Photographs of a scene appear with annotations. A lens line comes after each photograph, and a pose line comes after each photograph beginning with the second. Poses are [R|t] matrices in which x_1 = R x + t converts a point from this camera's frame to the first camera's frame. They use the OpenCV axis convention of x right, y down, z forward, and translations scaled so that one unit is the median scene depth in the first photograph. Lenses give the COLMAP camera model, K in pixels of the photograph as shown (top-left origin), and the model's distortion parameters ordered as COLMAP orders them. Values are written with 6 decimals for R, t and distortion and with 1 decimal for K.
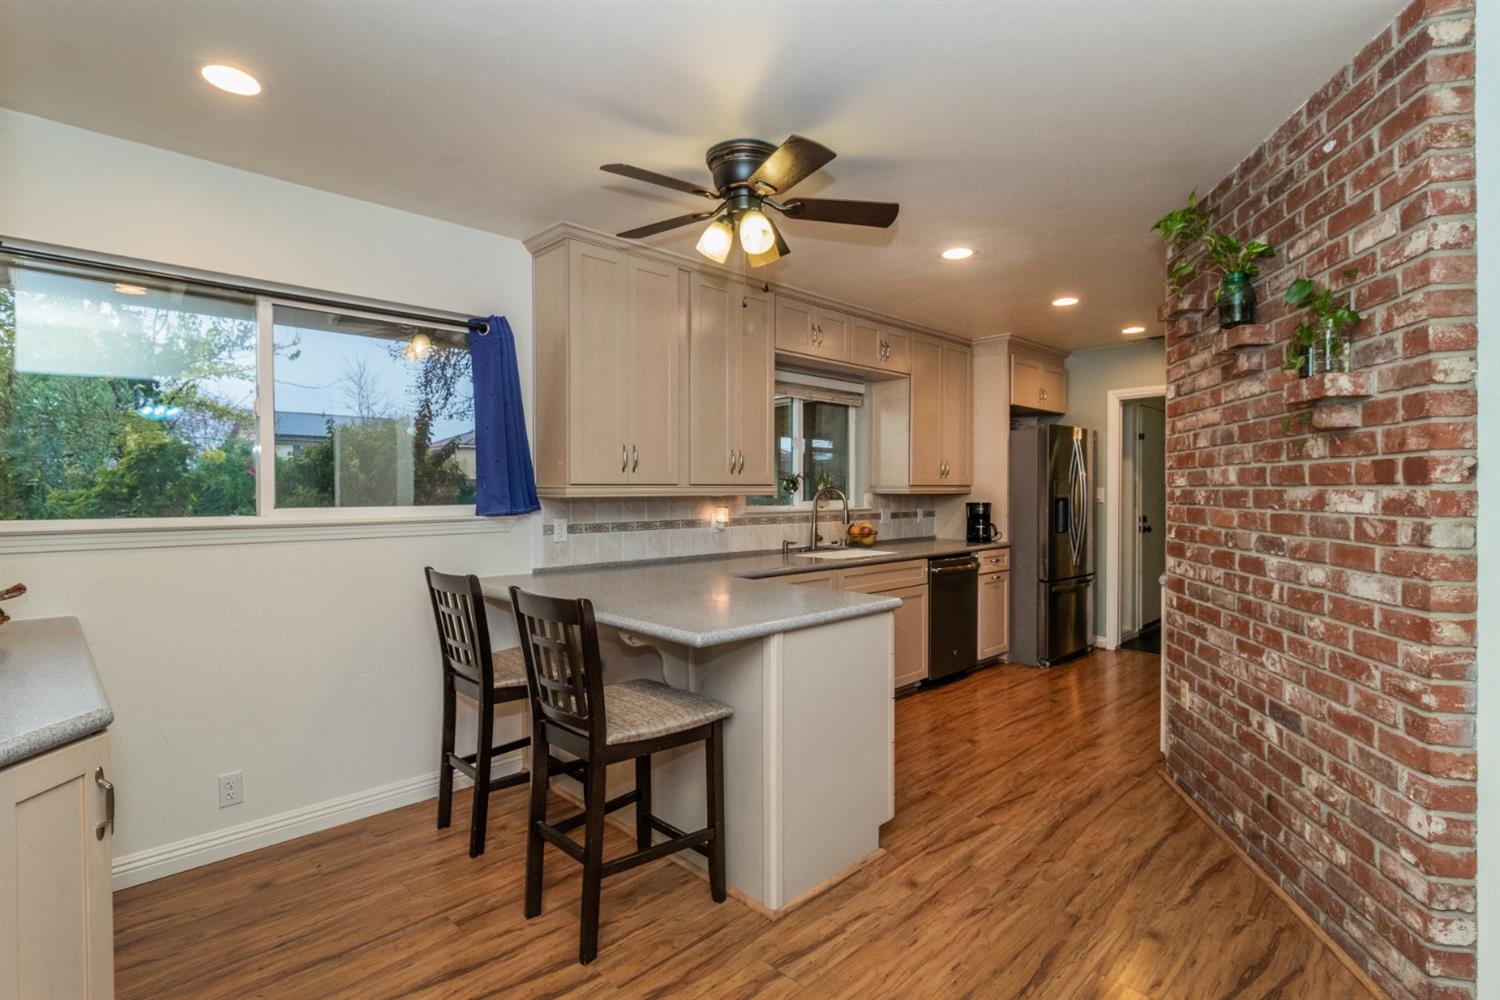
lens RADIAL K [[729.3, 0, 745.4], [0, 729.3, 498.3], [0, 0, 1]] dist [0.001326, -0.000239]
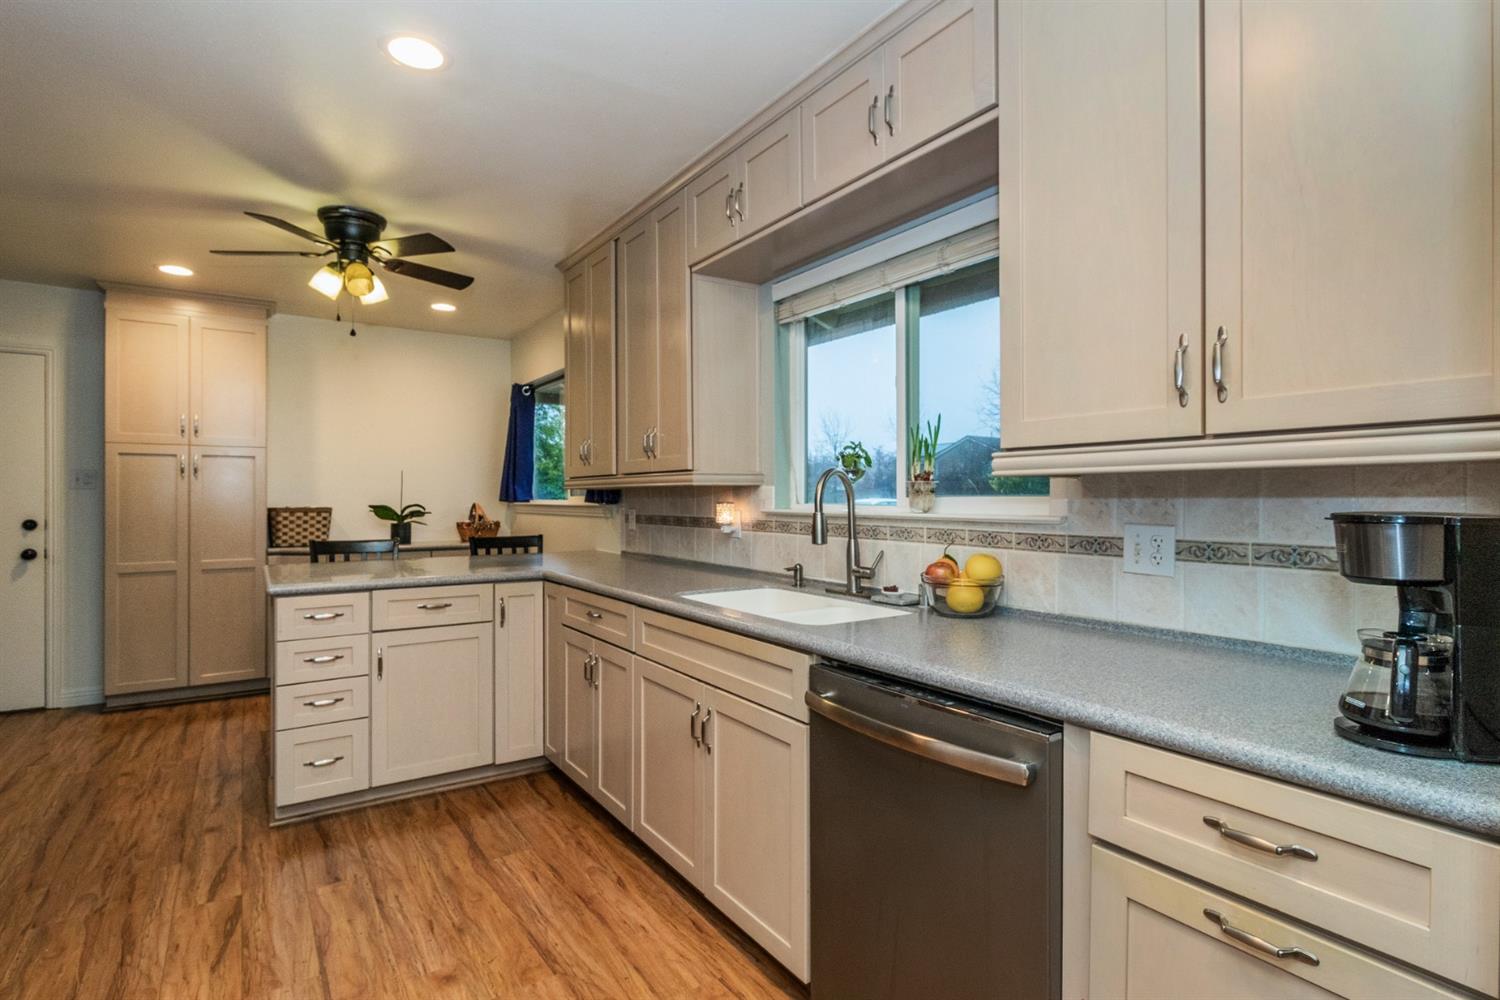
lens RADIAL K [[729.3, 0, 747.6], [0, 729.3, 495.9], [0, 0, 1]] dist [0.001326, -0.000239]
pose [[-0.179042, 0.005233, -0.983827, 0.547978], [-0.002166, 0.999981, 0.005713, 0.000768], [0.983839, 0.003153, -0.179028, 0.927983]]
